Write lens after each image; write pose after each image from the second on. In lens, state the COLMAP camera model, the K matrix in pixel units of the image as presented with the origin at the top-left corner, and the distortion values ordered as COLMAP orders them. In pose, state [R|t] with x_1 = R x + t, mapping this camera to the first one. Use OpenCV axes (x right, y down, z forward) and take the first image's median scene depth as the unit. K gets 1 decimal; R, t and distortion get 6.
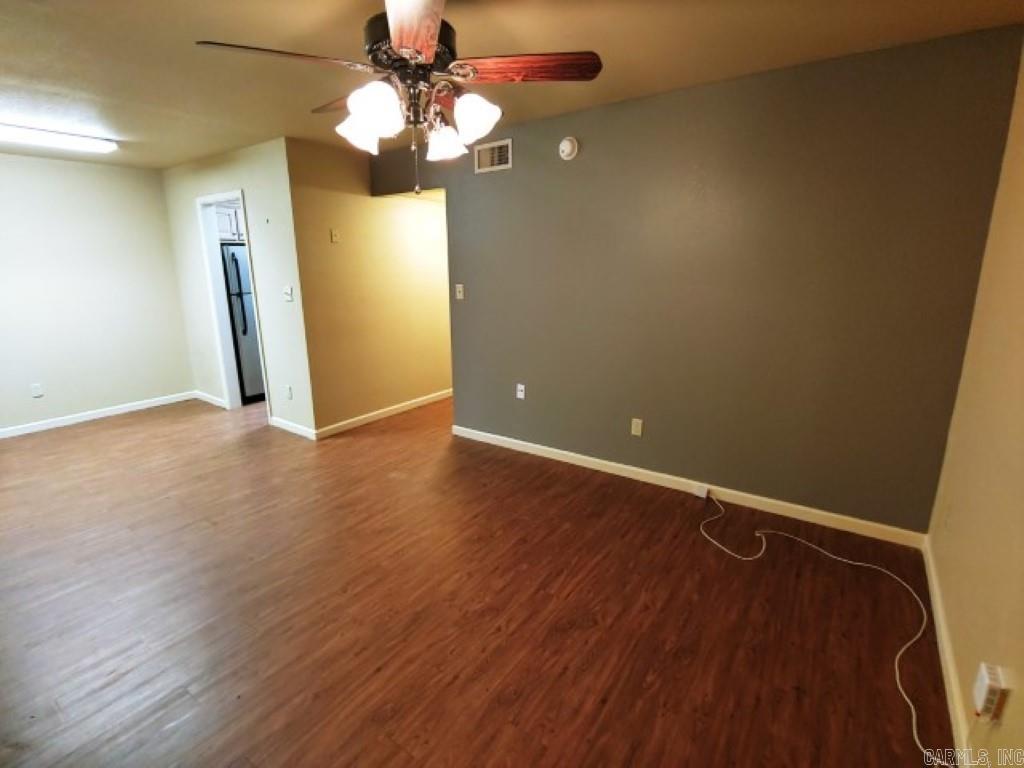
lens RADIAL K [[491.2, 0, 508.5], [0, 491.2, 378.6], [0, 0, 1]] dist [-0.016844, -0.000515]
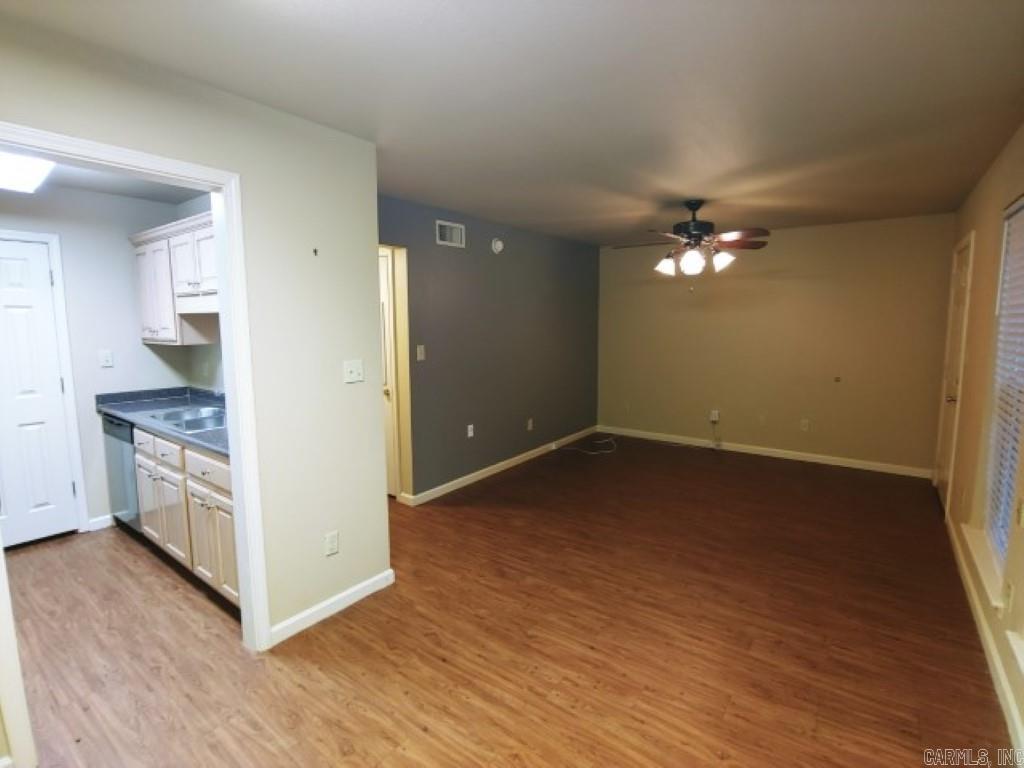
lens RADIAL K [[491.2, 0, 508.5], [0, 491.2, 378.6], [0, 0, 1]] dist [-0.016844, -0.000515]
pose [[0.019464, -0.106546, 0.994117, -1.587528], [0.235091, 0.966915, 0.099028, -0.267190], [-0.971778, 0.231781, 0.043868, 1.162149]]
